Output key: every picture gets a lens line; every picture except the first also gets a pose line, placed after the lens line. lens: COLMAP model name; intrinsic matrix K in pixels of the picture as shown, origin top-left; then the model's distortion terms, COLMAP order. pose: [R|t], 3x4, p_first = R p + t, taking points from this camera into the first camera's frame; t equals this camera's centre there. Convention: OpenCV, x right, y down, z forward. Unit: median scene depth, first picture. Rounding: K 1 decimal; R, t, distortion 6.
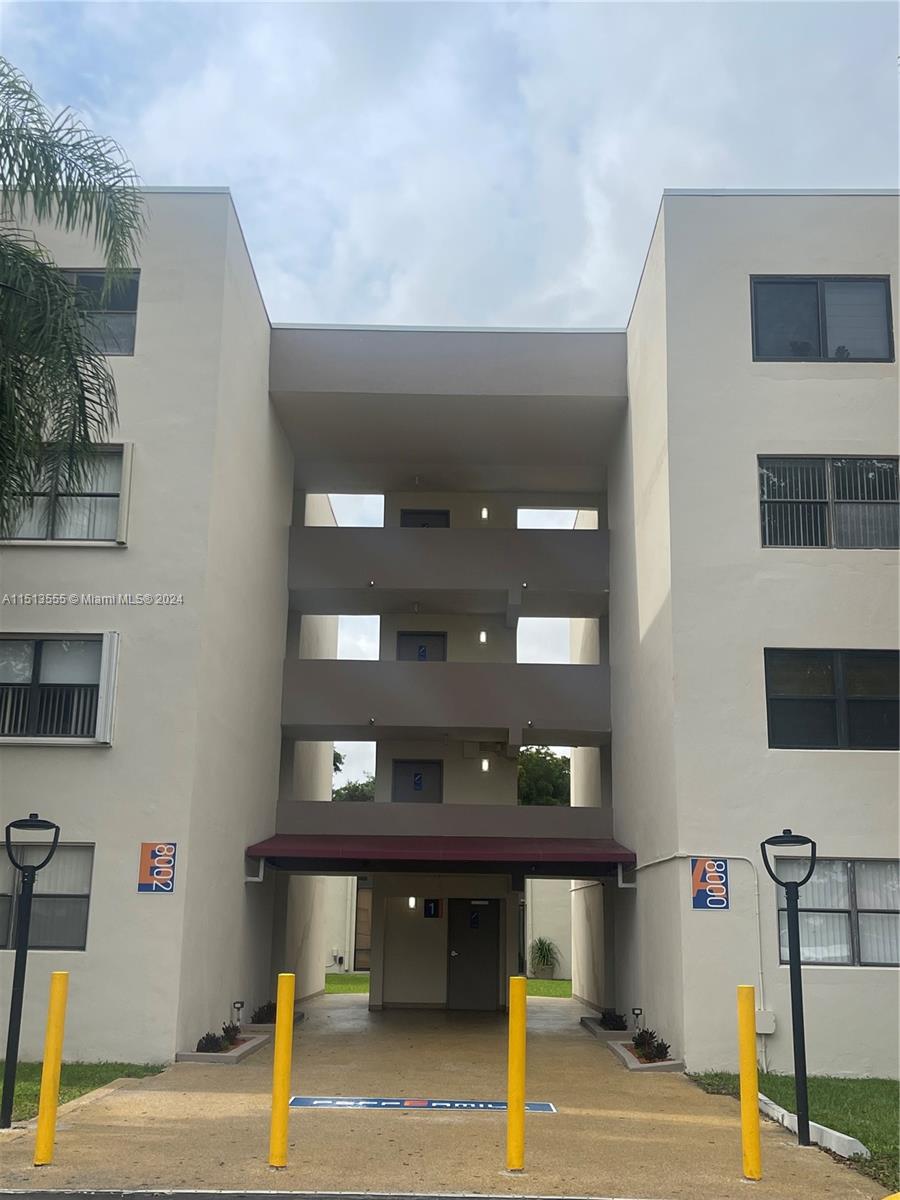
lens RADIAL K [[1308.6, 0, 449.5], [0, 1308.6, 601.5], [0, 0, 1]] dist [0.010301, 0.000000]
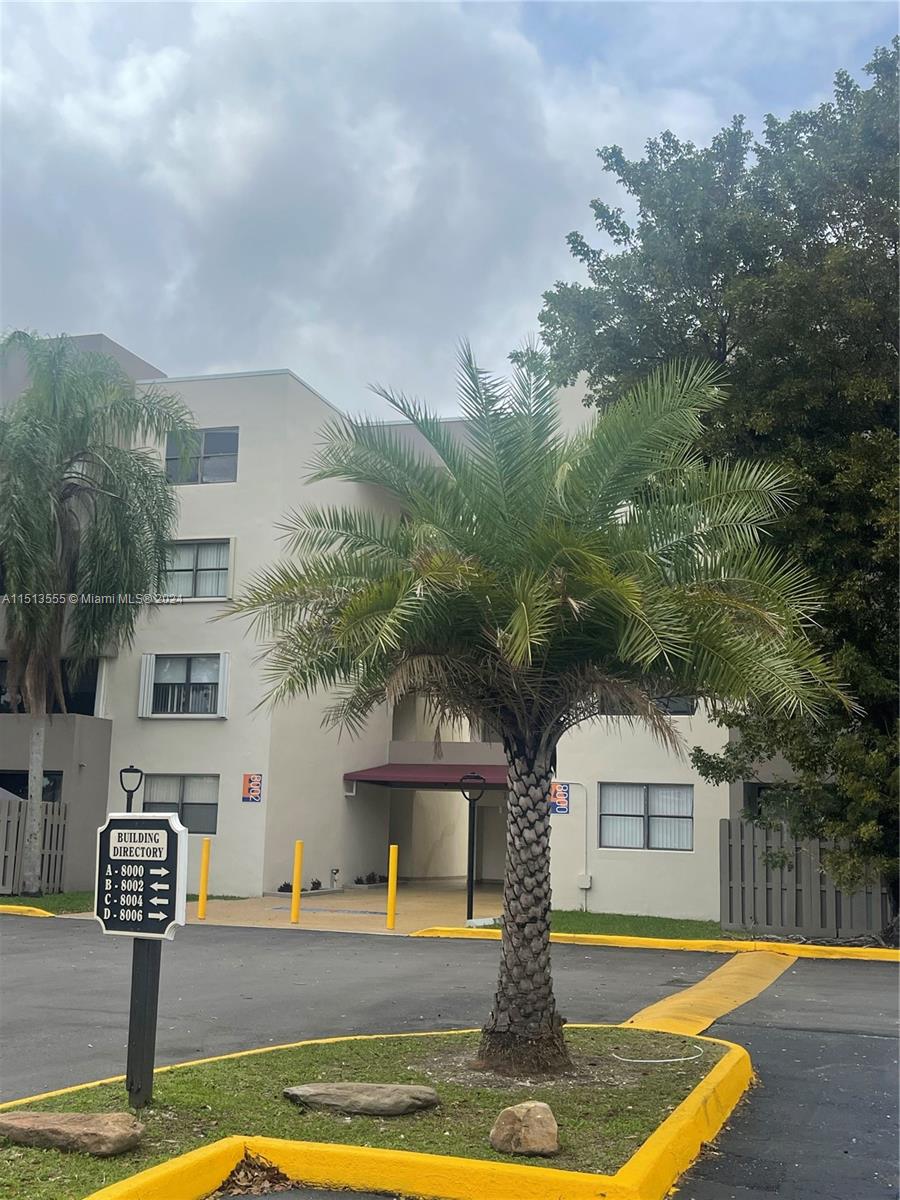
lens RADIAL K [[1323.8, 0, 450.9], [0, 1323.8, 598.8], [0, 0, 1]] dist [0.003324, 0.000000]
pose [[0.957342, -0.039343, -0.286266, 0.545242], [0.058010, 0.996686, 0.057018, -0.133380], [0.283074, -0.071192, 0.956452, -0.593324]]
